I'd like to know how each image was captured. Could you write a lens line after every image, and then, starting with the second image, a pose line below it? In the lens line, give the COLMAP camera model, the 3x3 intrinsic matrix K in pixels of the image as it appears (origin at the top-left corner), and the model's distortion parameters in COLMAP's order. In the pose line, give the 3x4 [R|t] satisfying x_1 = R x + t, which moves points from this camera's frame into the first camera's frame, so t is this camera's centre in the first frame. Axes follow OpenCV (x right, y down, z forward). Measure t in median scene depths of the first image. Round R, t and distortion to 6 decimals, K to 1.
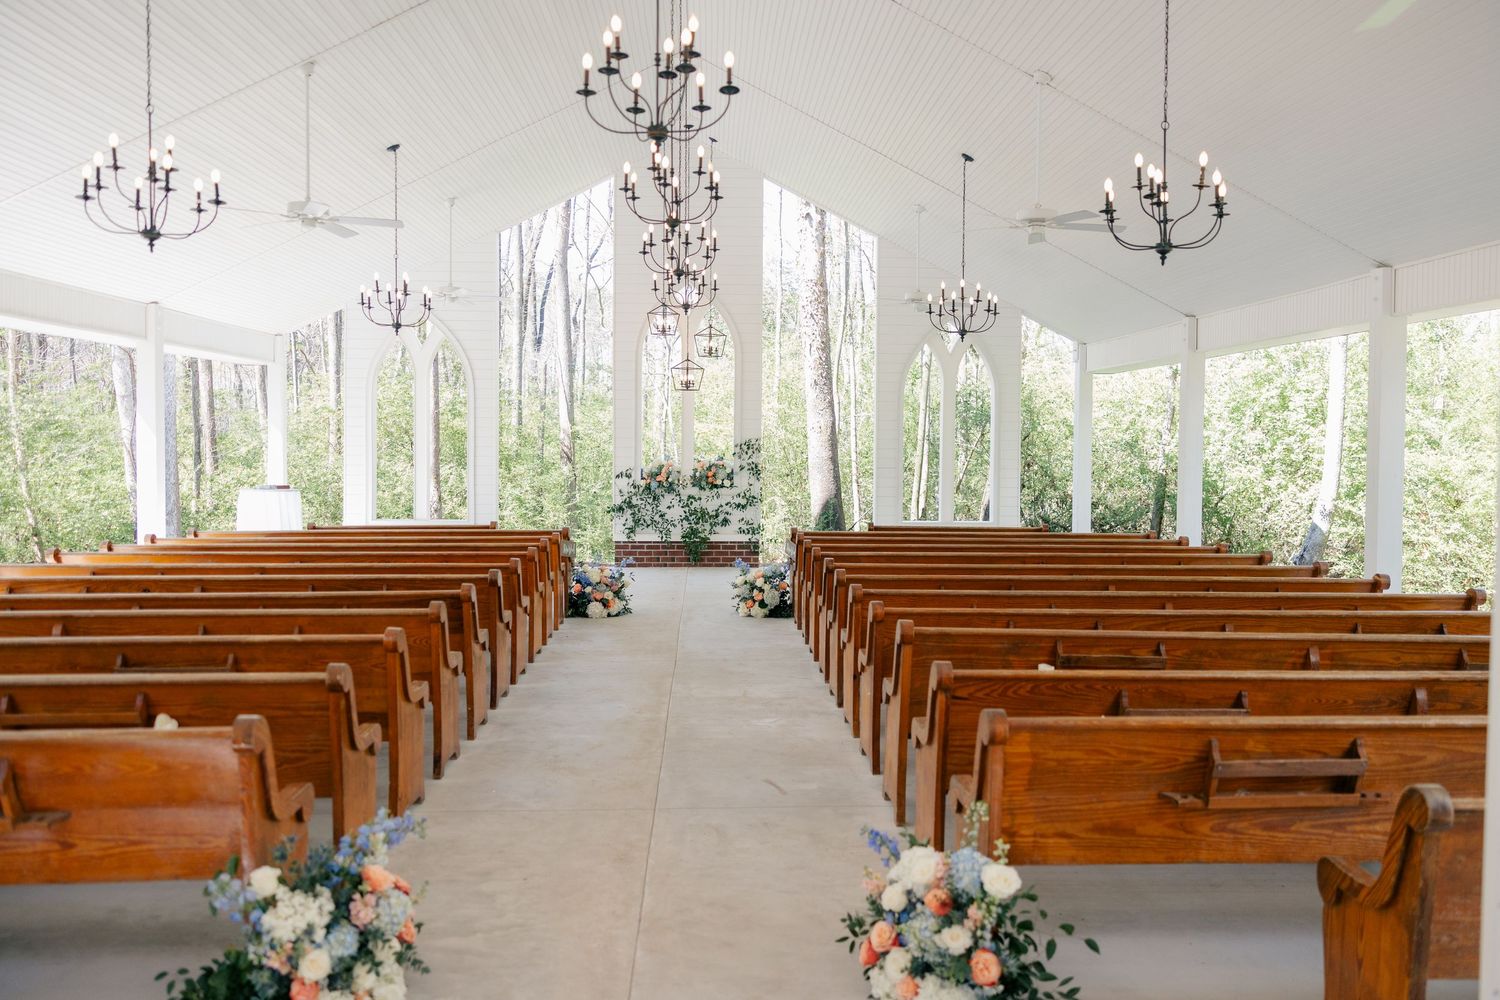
lens RADIAL K [[1213.0, 0, 756.6], [0, 1213.0, 477.9], [0, 0, 1]] dist [0.014316, 0.014291]
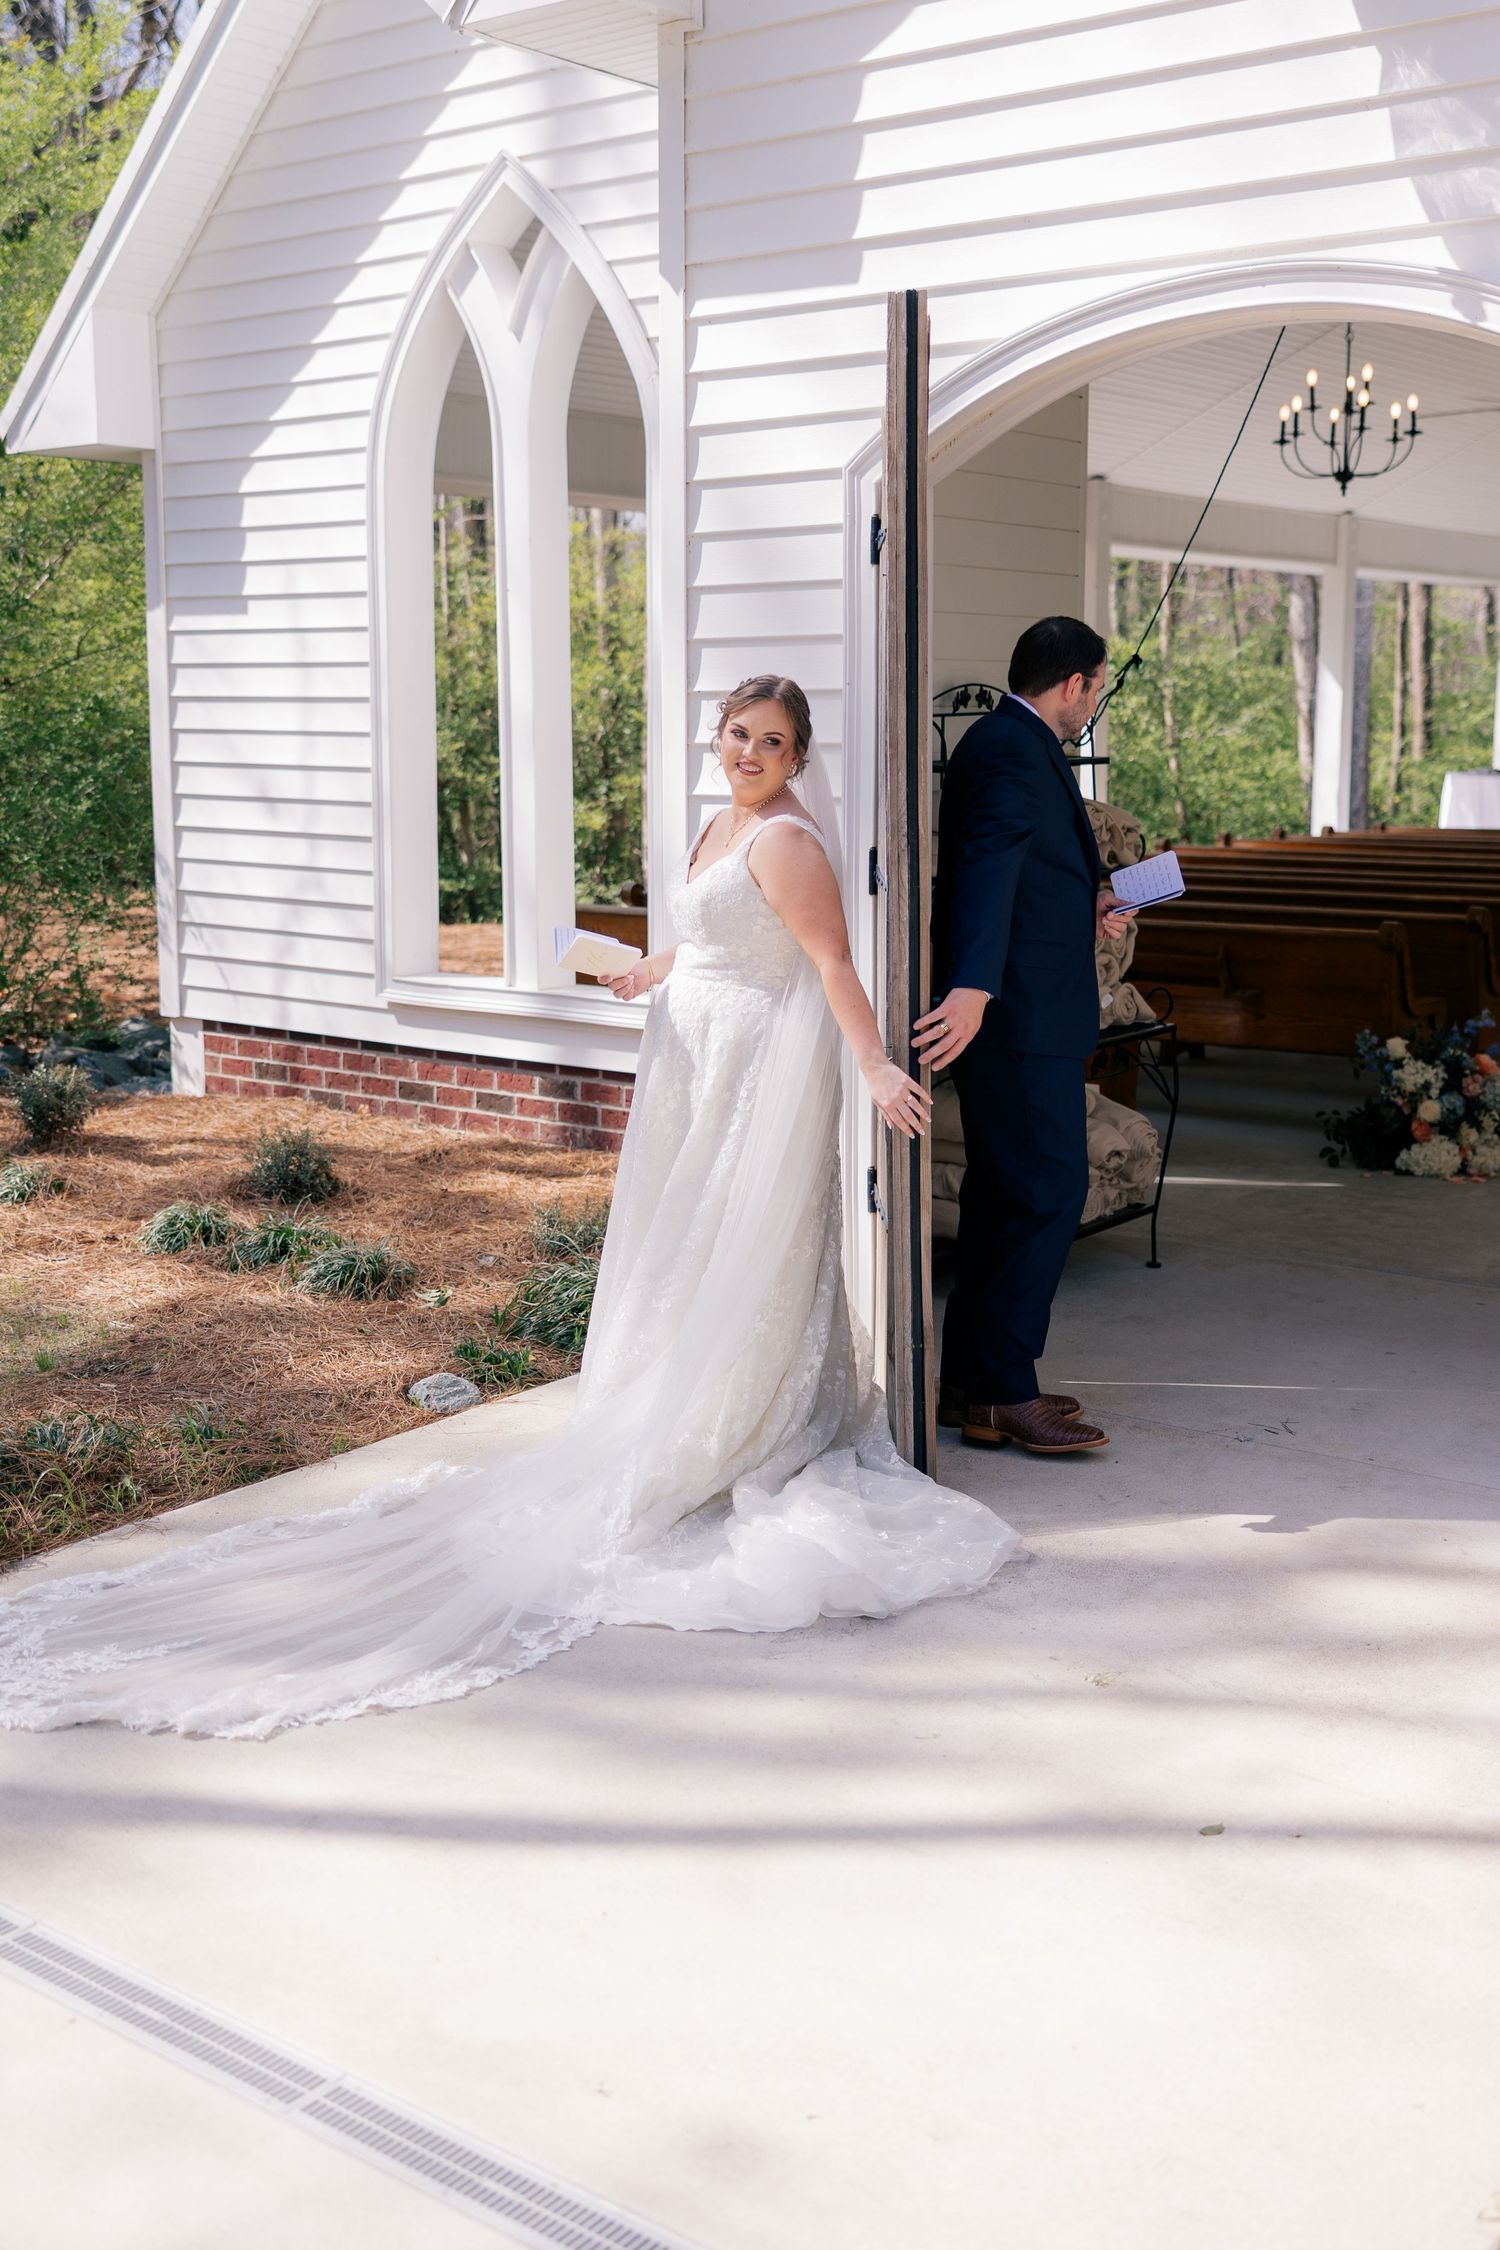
lens RADIAL K [[2451.8, 0, 708.7], [0, 2451.8, 1094.6], [0, 0, 1]] dist [0.025672, 0.000000]
pose [[0.759044, 0.094048, -0.644211, 0.154639], [-0.011839, 0.991341, 0.130776, 0.010848], [0.650932, -0.091638, 0.753585, -0.307003]]
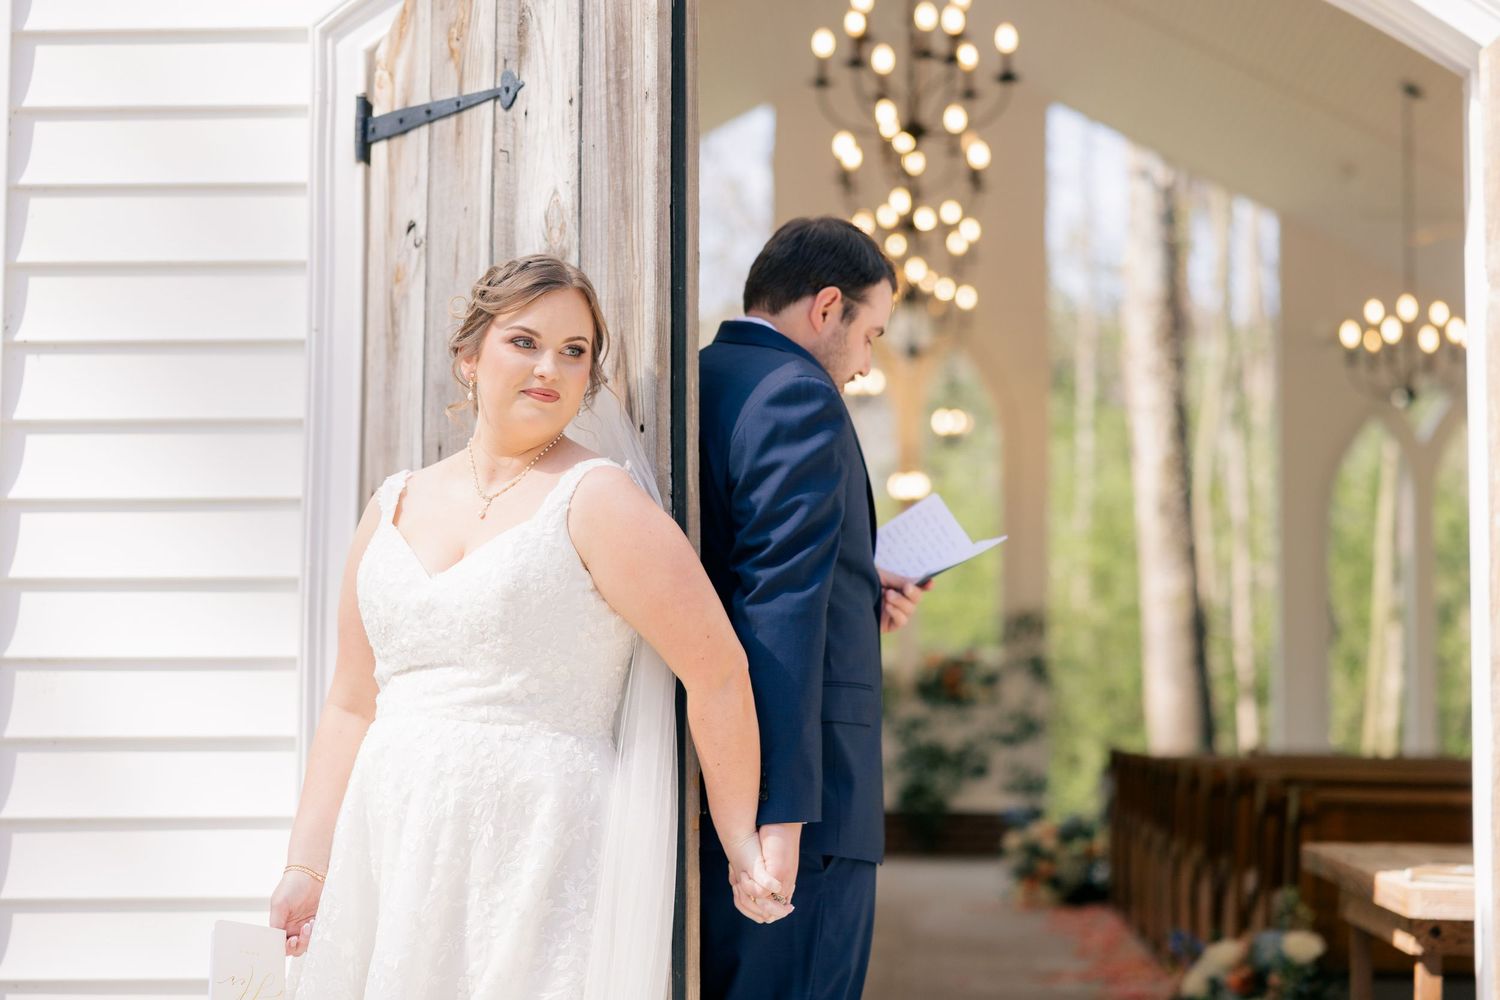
lens RADIAL K [[3034.5, 0, 759.4], [0, 3034.5, 503.7], [0, 0, 1]] dist [-0.021125, 0.000000]
pose [[0.995776, -0.003811, -0.091732, -0.001047], [-0.004420, 0.995990, -0.089358, 0.042119], [0.091705, 0.089386, 0.991766, -0.307870]]
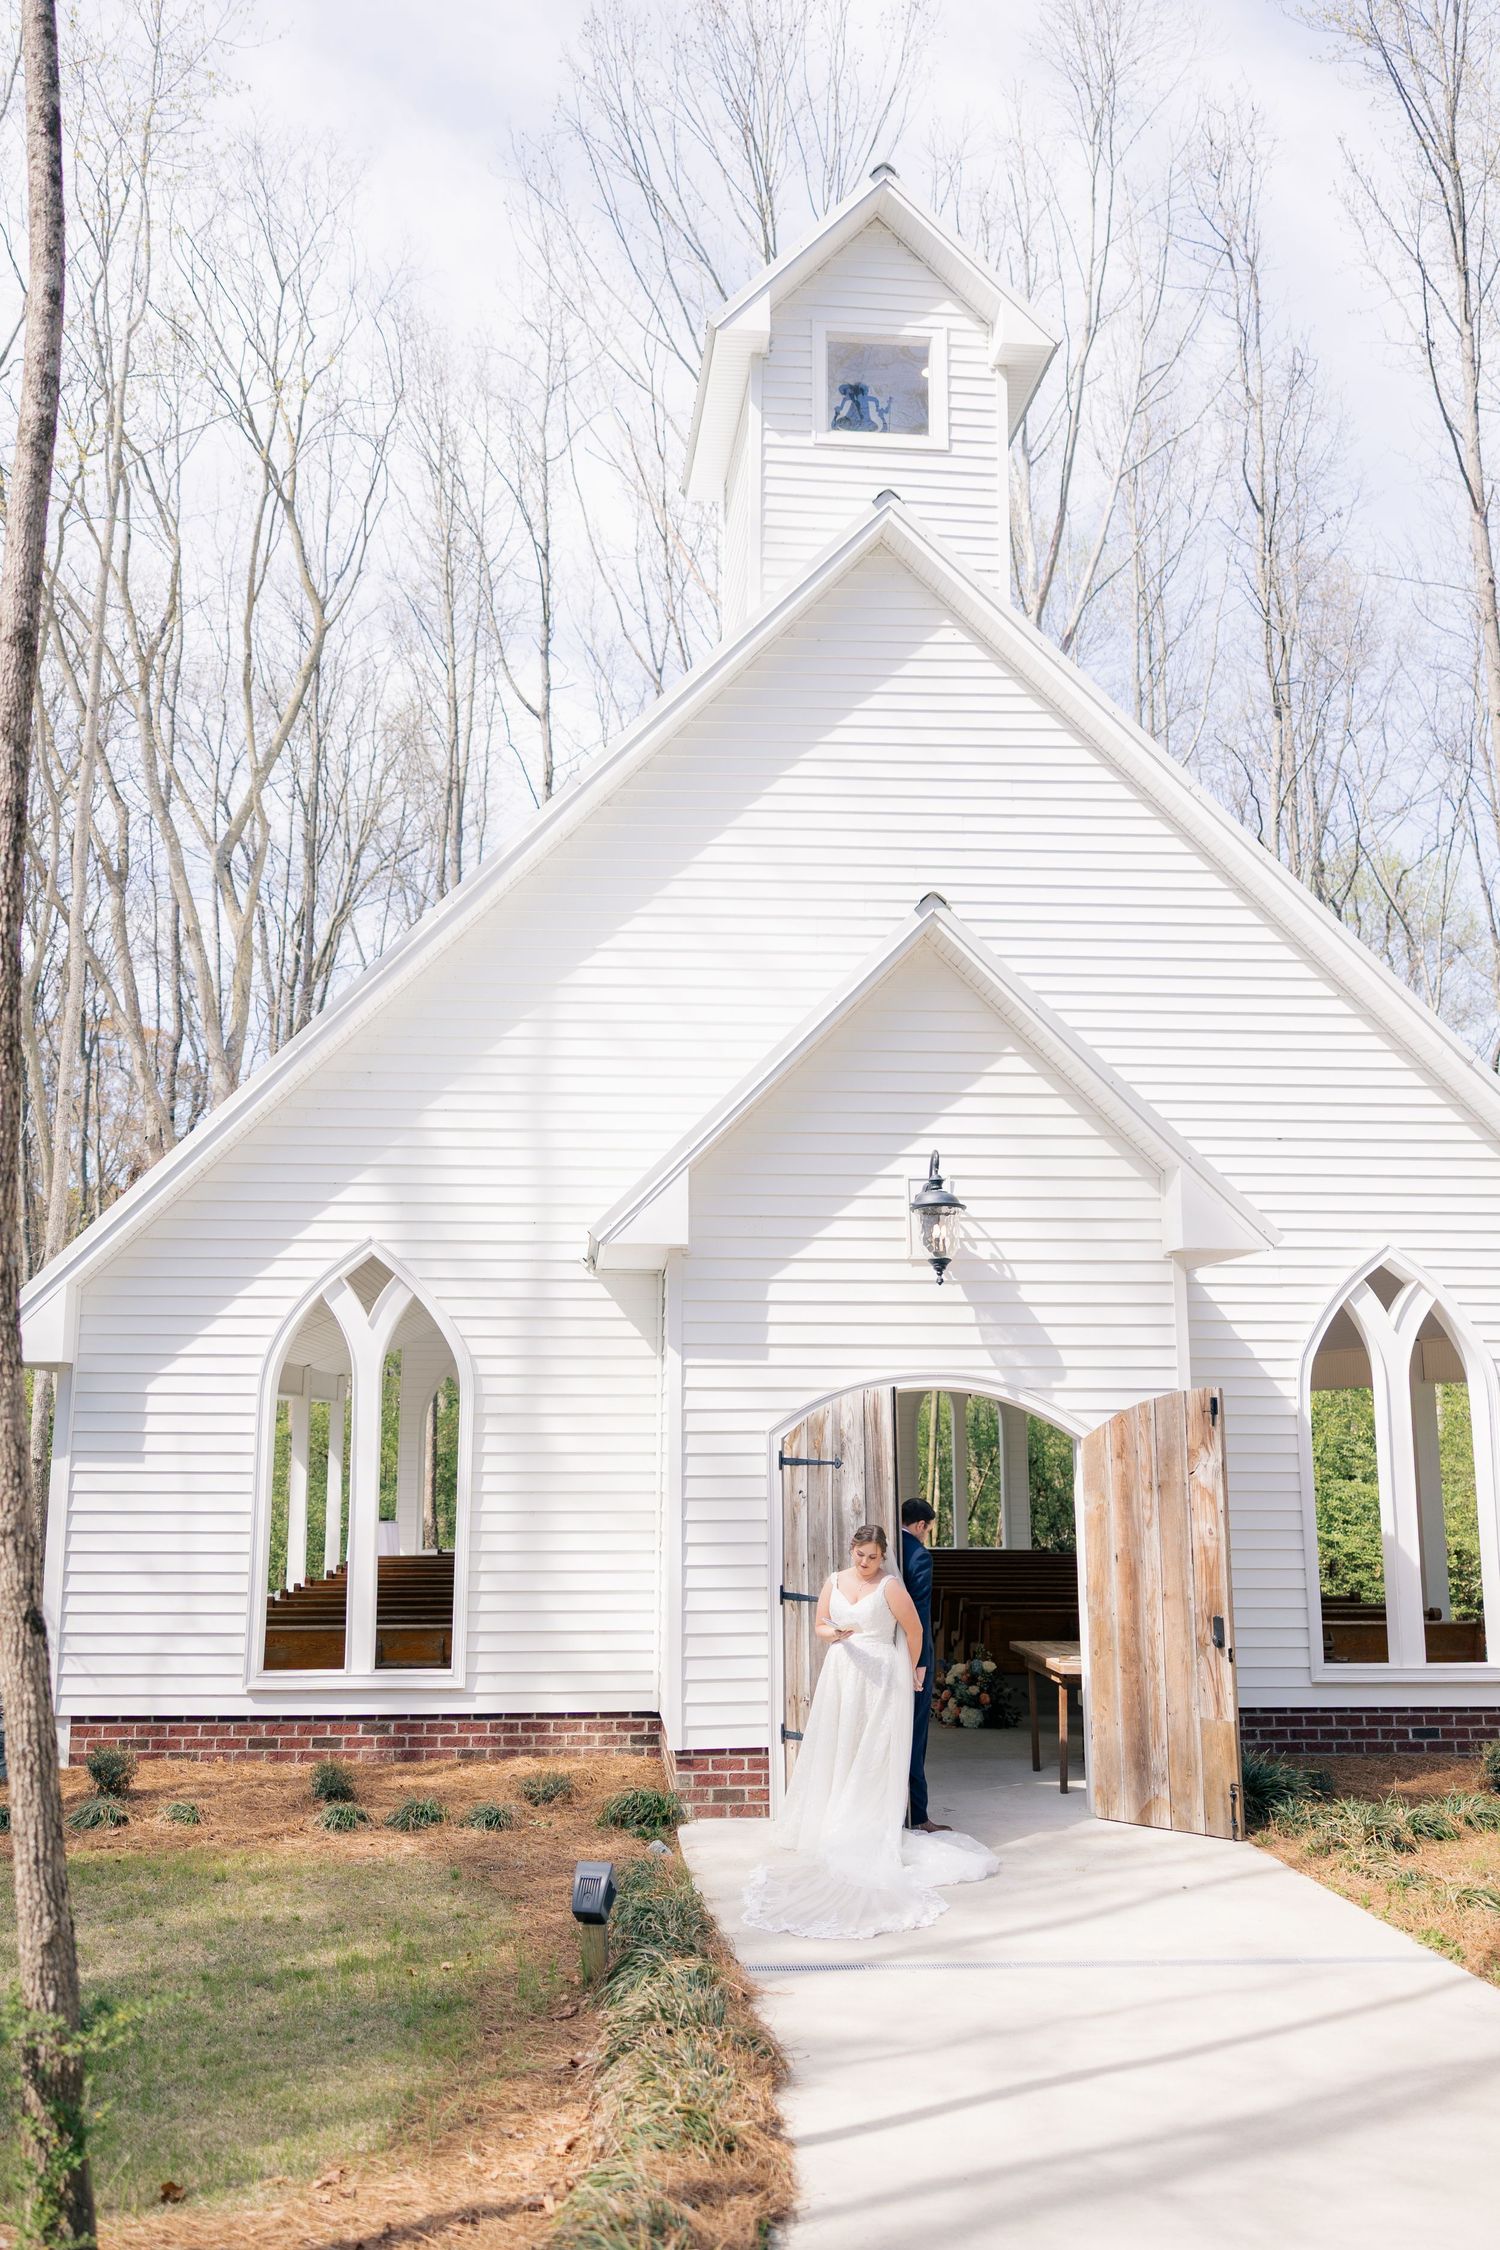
lens RADIAL K [[1819.5, 0, 730.5], [0, 1819.5, 1139.9], [0, 0, 1]] dist [0.014316, 0.014291]
pose [[0.999595, -0.000034, 0.028466, -0.107565], [0.005569, 0.980908, -0.194391, -0.008461], [-0.027916, 0.194471, 0.980511, -0.698632]]
